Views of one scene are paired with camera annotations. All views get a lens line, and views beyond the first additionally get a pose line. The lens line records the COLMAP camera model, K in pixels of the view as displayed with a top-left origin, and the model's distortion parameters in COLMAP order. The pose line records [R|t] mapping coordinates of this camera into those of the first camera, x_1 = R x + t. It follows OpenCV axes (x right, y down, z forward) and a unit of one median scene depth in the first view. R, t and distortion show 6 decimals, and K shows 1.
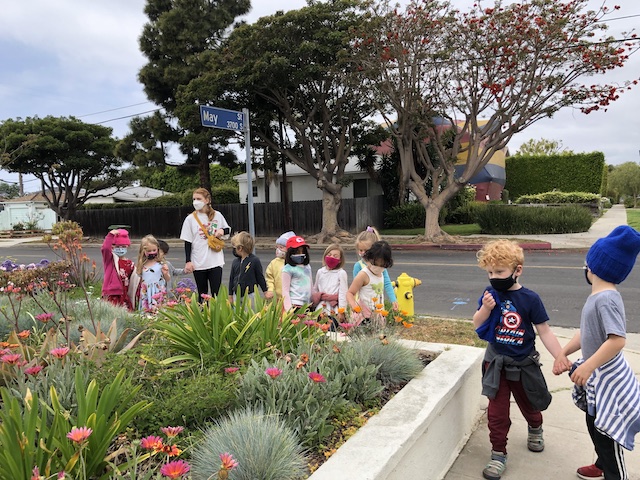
lens RADIAL K [[524.4, 0, 327.5], [0, 524.4, 253.5], [0, 0, 1]] dist [0.003724, 0.006112]
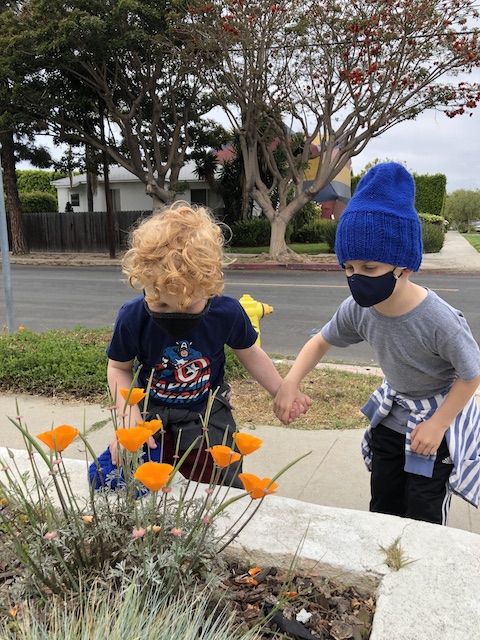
lens RADIAL K [[524.4, 0, 240.2], [0, 524.4, 320.1], [0, 0, 1]] dist [0.003724, 0.006112]
pose [[0.990981, -0.000714, 0.134000, 0.016079], [-0.010664, 0.996395, 0.084167, 0.004161], [-0.133577, -0.084836, 0.987401, 0.114452]]
